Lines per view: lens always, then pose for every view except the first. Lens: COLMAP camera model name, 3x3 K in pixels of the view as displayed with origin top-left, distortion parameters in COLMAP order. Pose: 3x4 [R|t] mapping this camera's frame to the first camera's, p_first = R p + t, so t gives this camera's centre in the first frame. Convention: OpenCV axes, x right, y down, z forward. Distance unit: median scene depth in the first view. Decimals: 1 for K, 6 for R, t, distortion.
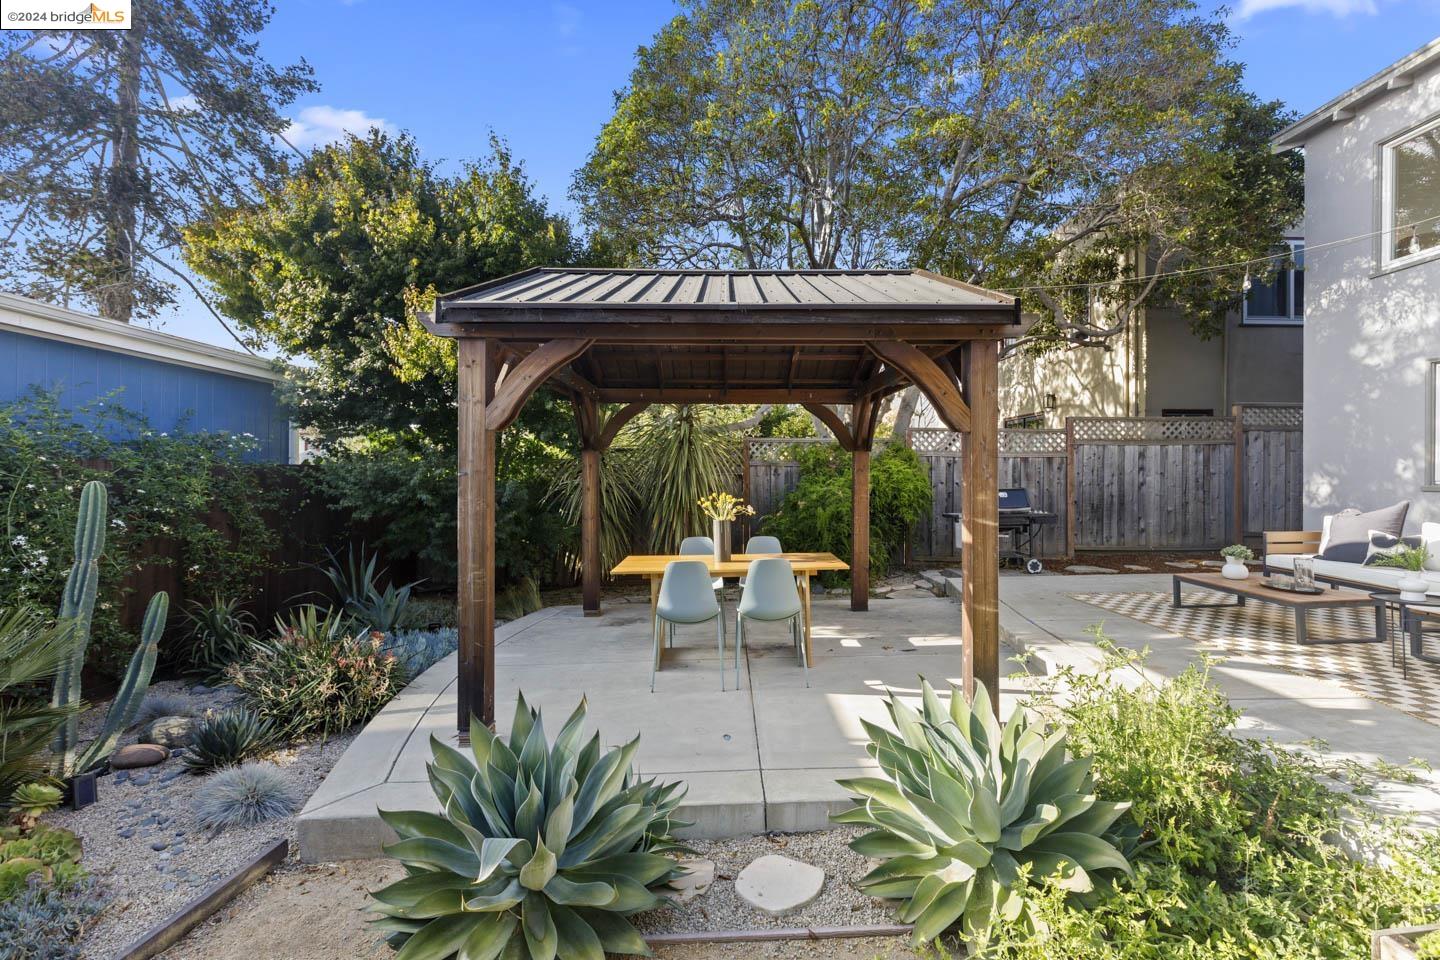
lens RADIAL K [[645.6, 0, 724.4], [0, 645.6, 470.6], [0, 0, 1]] dist [0.001482, 0.000276]
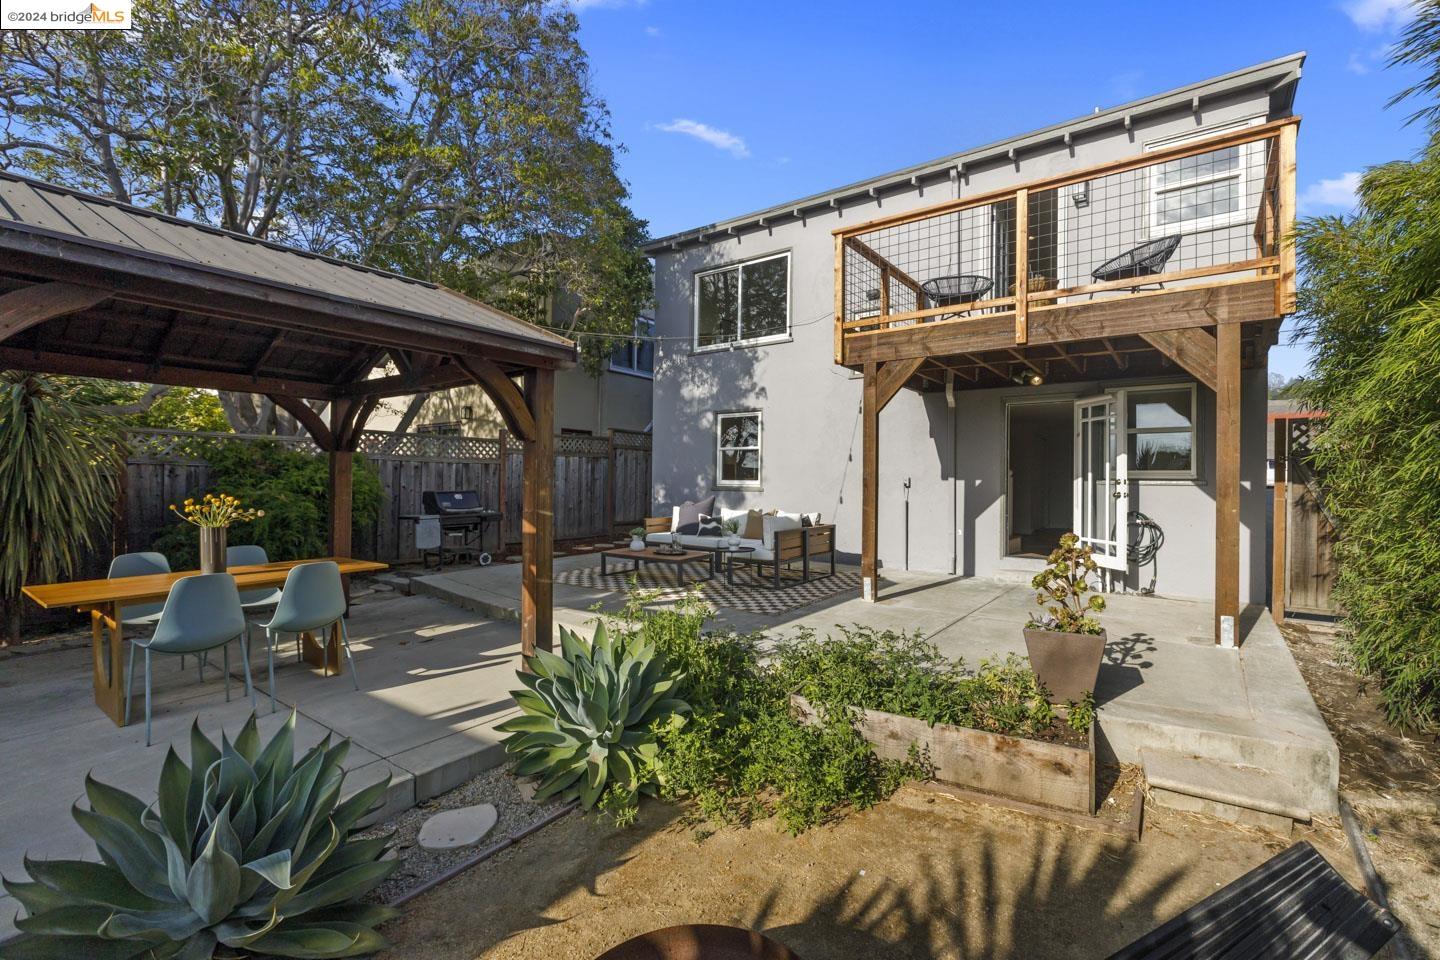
lens RADIAL K [[645.6, 0, 719.2], [0, 645.6, 488.0], [0, 0, 1]] dist [0.001482, 0.000276]
pose [[0.608599, -0.001334, 0.793477, -0.208853], [-0.011987, 0.999869, 0.010875, 0.006524], [-0.793387, -0.016130, 0.608503, -0.022177]]
